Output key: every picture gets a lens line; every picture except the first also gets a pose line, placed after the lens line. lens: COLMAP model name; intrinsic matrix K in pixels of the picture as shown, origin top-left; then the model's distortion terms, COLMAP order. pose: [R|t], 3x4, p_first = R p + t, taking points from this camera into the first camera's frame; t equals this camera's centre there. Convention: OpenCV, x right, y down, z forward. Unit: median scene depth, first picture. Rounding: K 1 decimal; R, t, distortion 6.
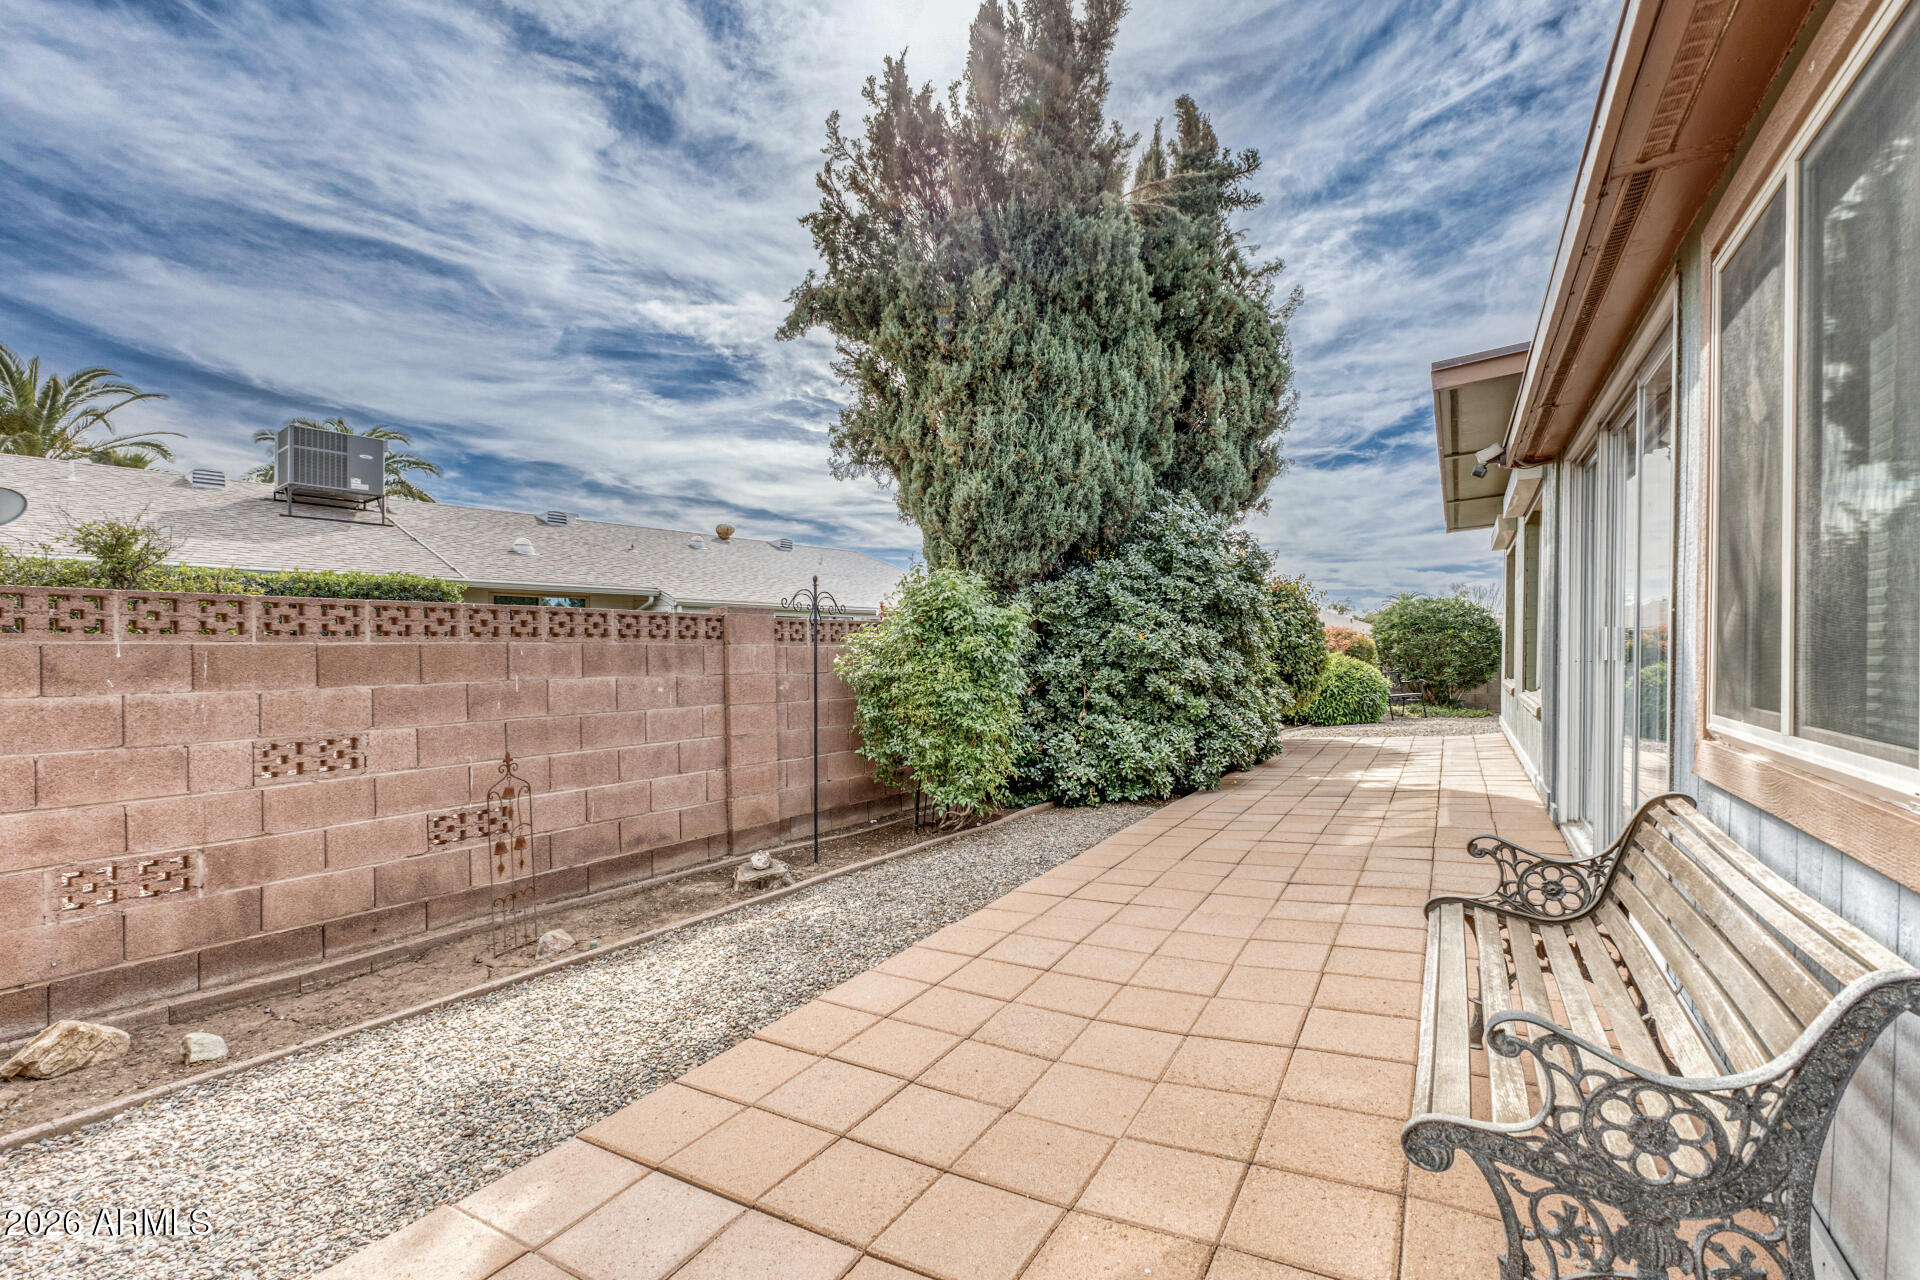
lens RADIAL K [[837.2, 0, 969.9], [0, 837.2, 654.9], [0, 0, 1]] dist [0.001896, 0.000349]
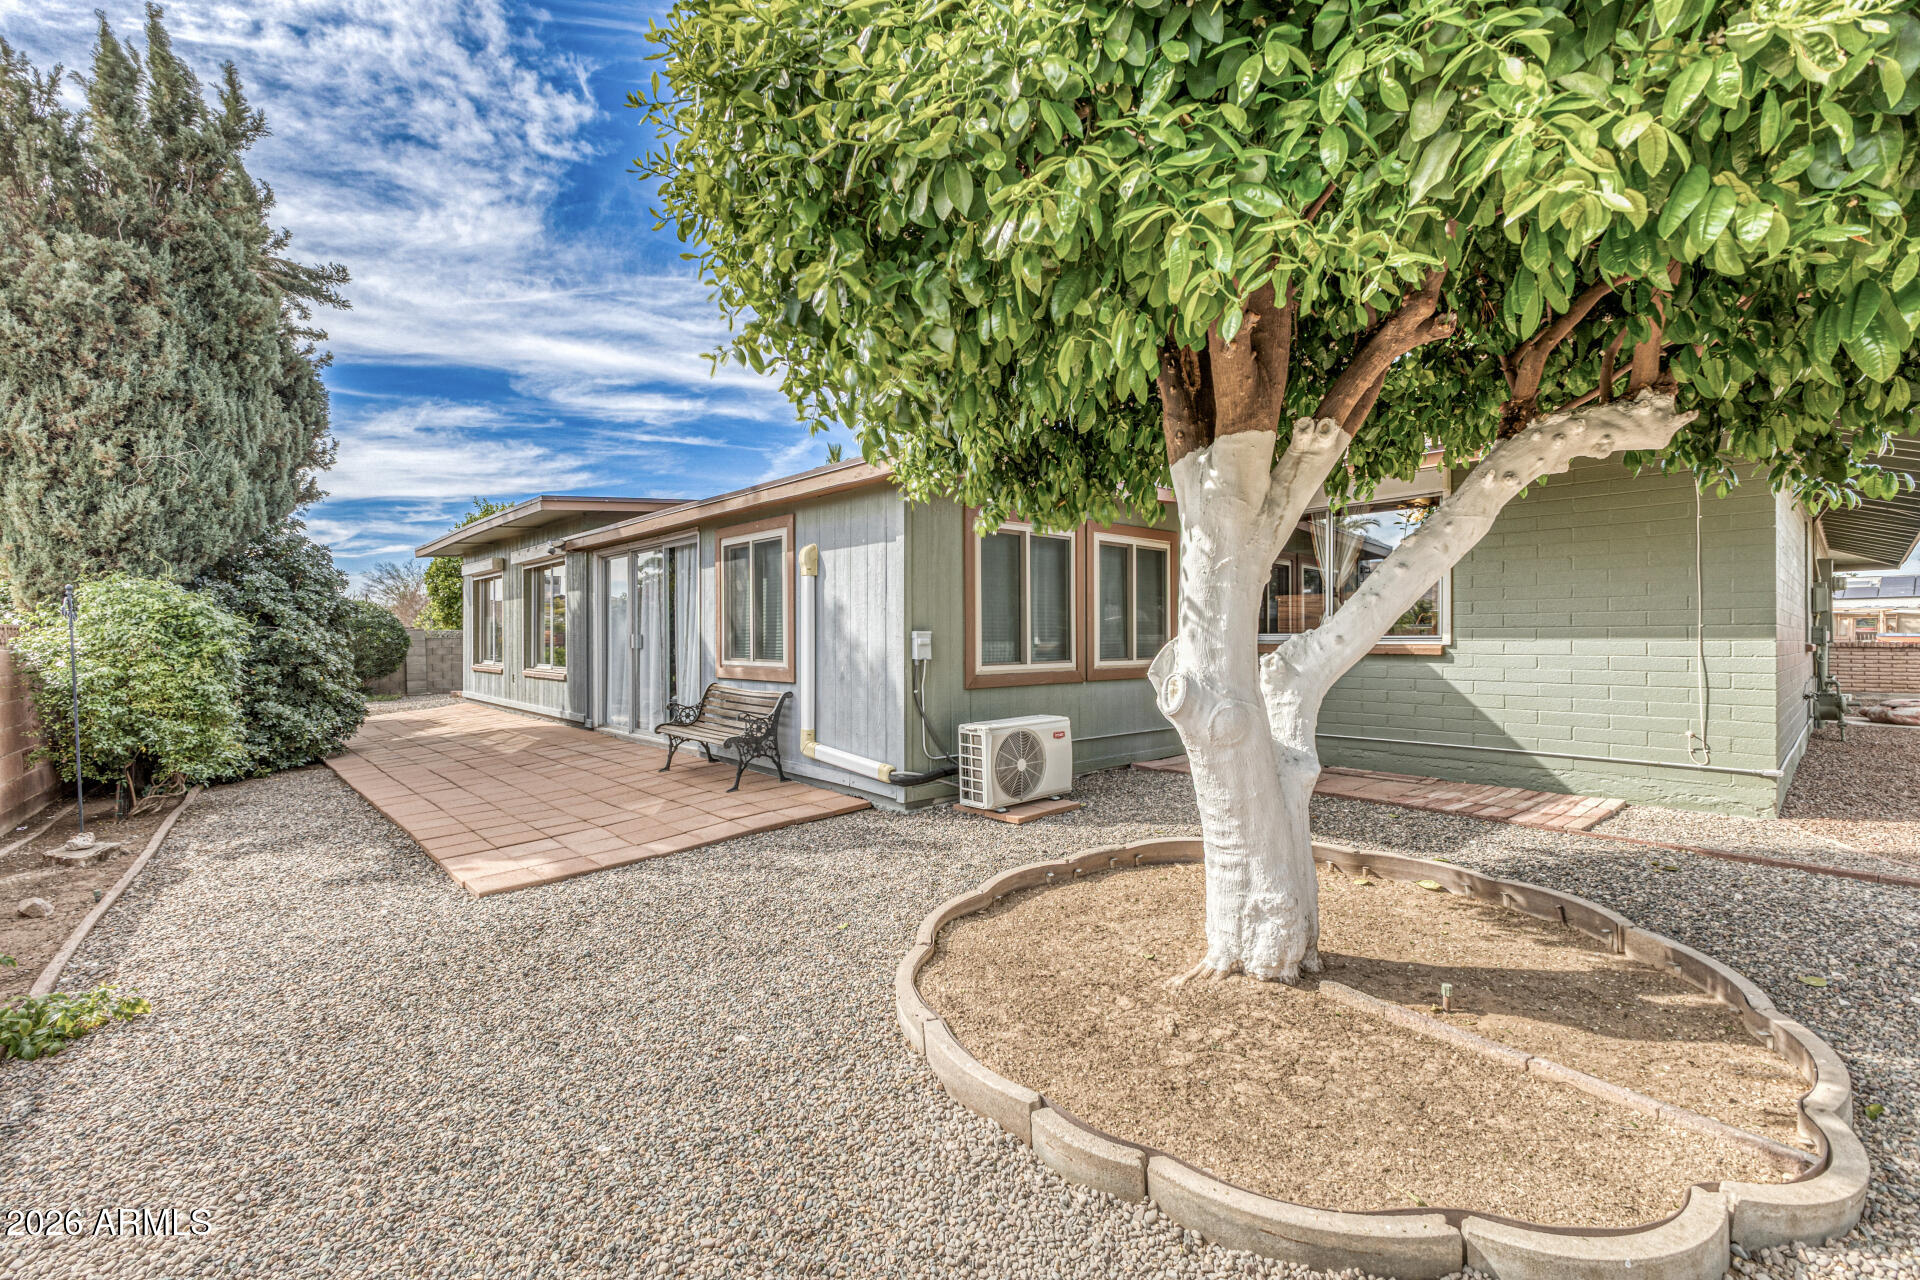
lens RADIAL K [[821.8, 0, 960.0], [0, 821.8, 640.0], [0, 0, 1]] dist [-0.004425, -0.000297]
pose [[0.294147, -0.009099, 0.955717, -0.695712], [0.021396, 0.999767, 0.002934, -0.001565], [-0.955521, 0.019586, 0.294273, -0.328222]]
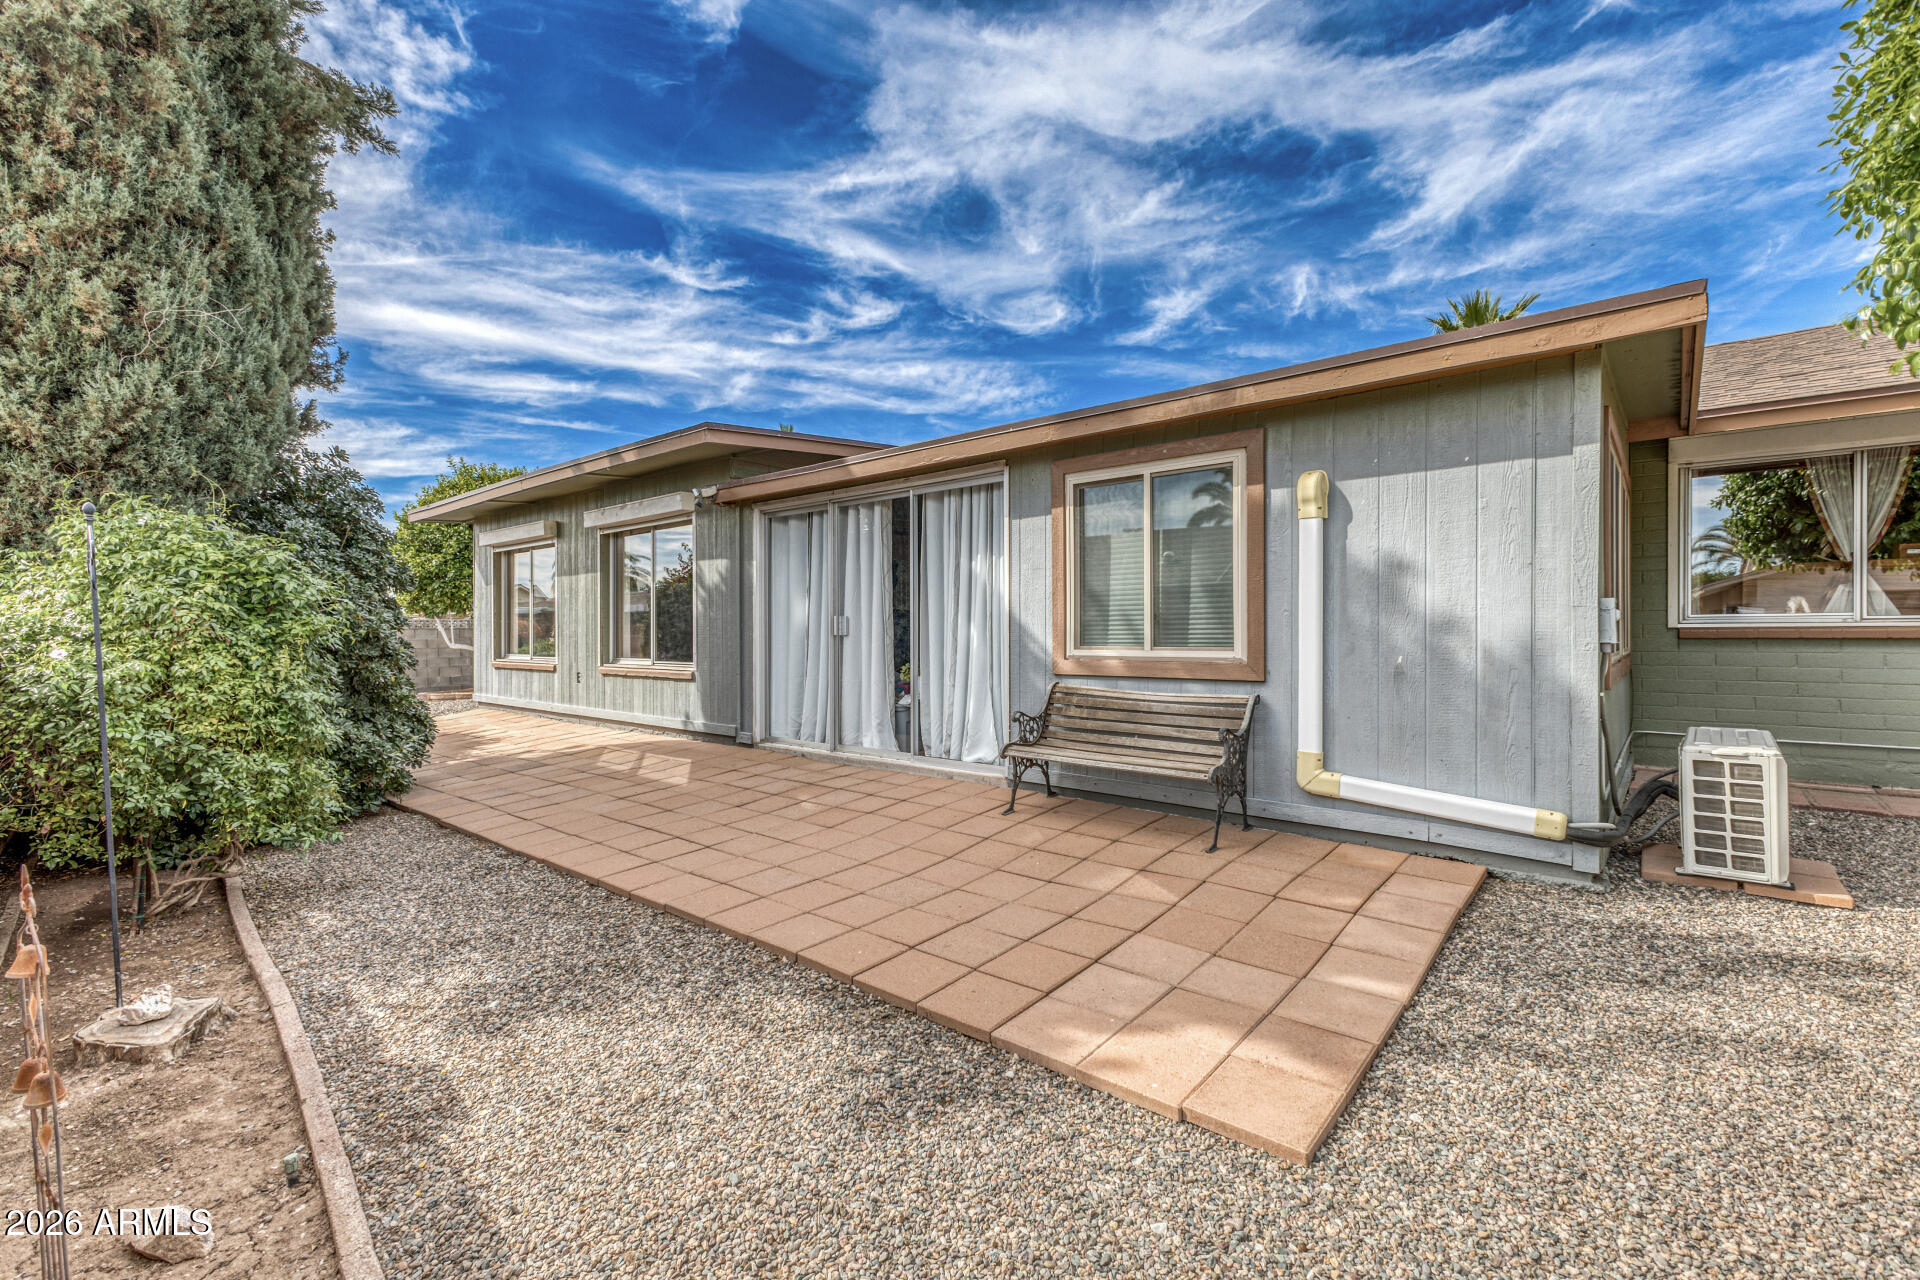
lens RADIAL K [[832.8, 0, 956.1], [0, 832.8, 635.0], [0, 0, 1]] dist [0.021262, -0.007208]
pose [[0.191540, -0.007341, 0.981457, -0.518767], [0.020532, 0.999783, 0.003471, 0.003910], [-0.981270, 0.019487, 0.191649, 0.257675]]
